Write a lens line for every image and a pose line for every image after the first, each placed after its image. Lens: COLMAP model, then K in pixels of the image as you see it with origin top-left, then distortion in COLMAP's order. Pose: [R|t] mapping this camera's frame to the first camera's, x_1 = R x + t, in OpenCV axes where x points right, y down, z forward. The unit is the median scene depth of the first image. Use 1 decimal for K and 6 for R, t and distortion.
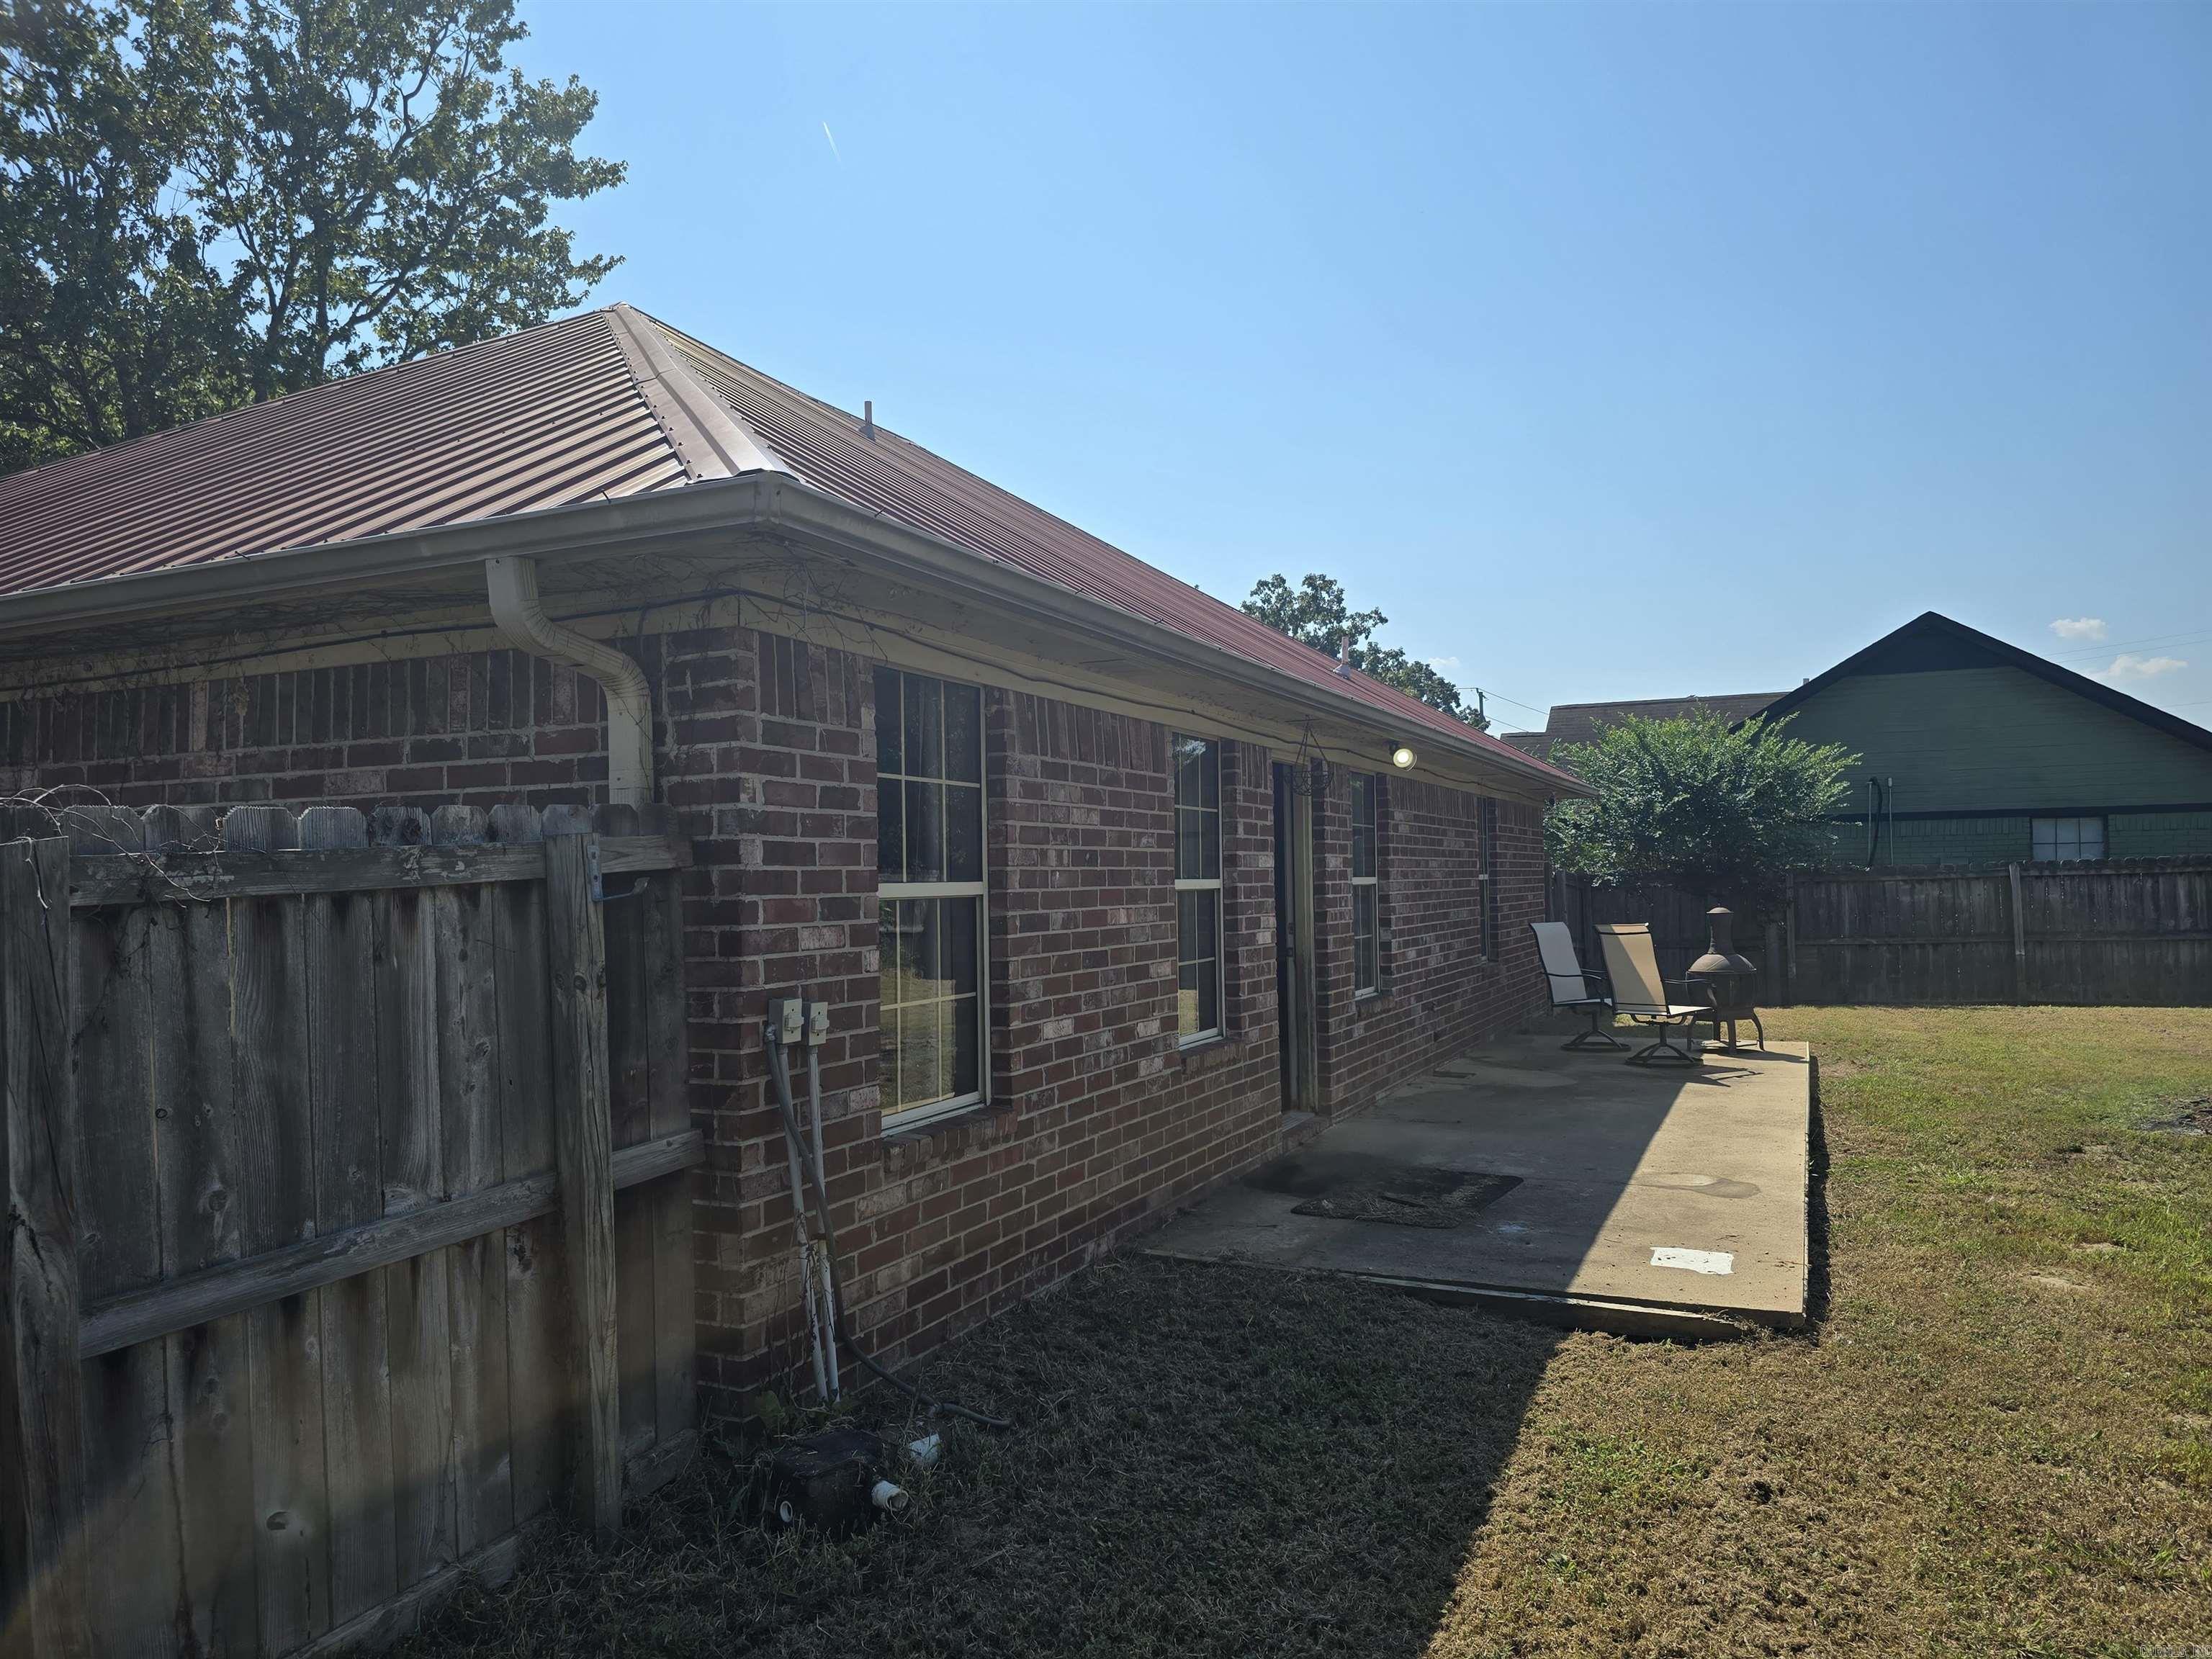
lens RADIAL K [[1490.6, 0, 1137.7], [0, 1490.6, 845.6], [0, 0, 1]] dist [0.062627, -0.058143]
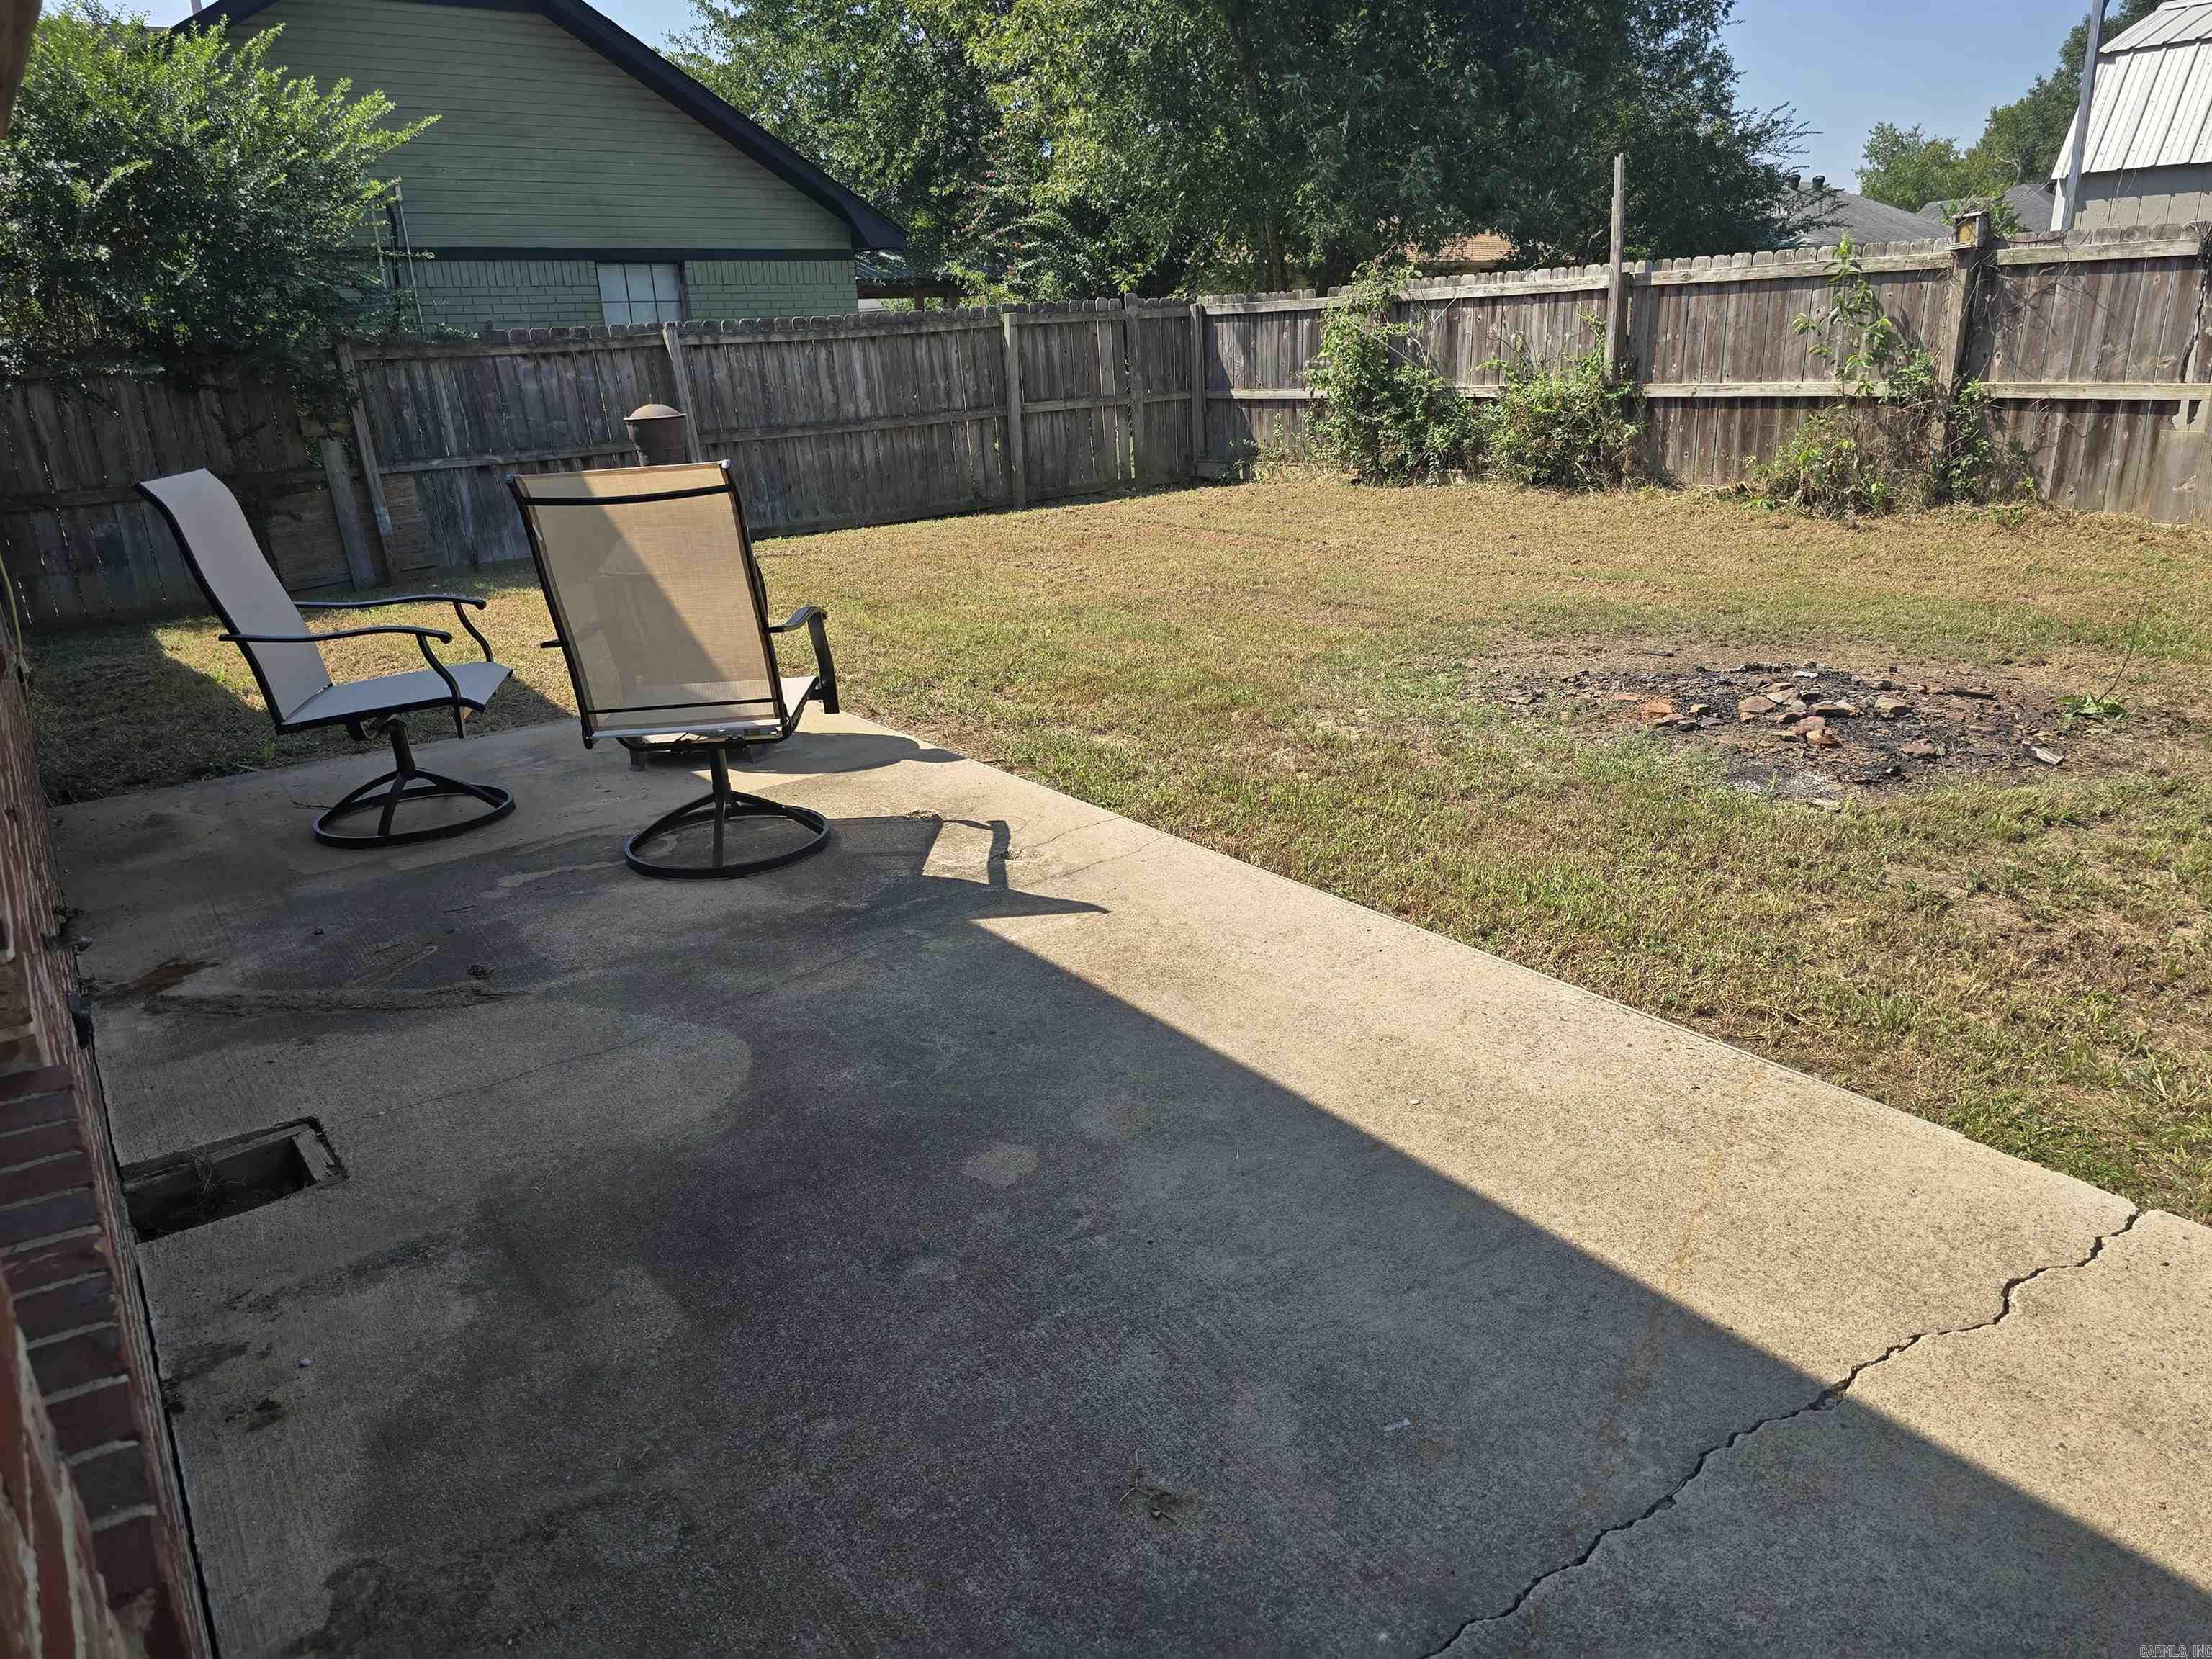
lens RADIAL K [[1490.6, 0, 1116.9], [0, 1490.6, 847.9], [0, 0, 1]] dist [0.062627, -0.058143]
pose [[0.491681, -0.285265, 0.822723, 0.167811], [0.009078, 0.946445, 0.322738, 0.048010], [-0.870728, -0.151216, 0.467938, 1.317282]]
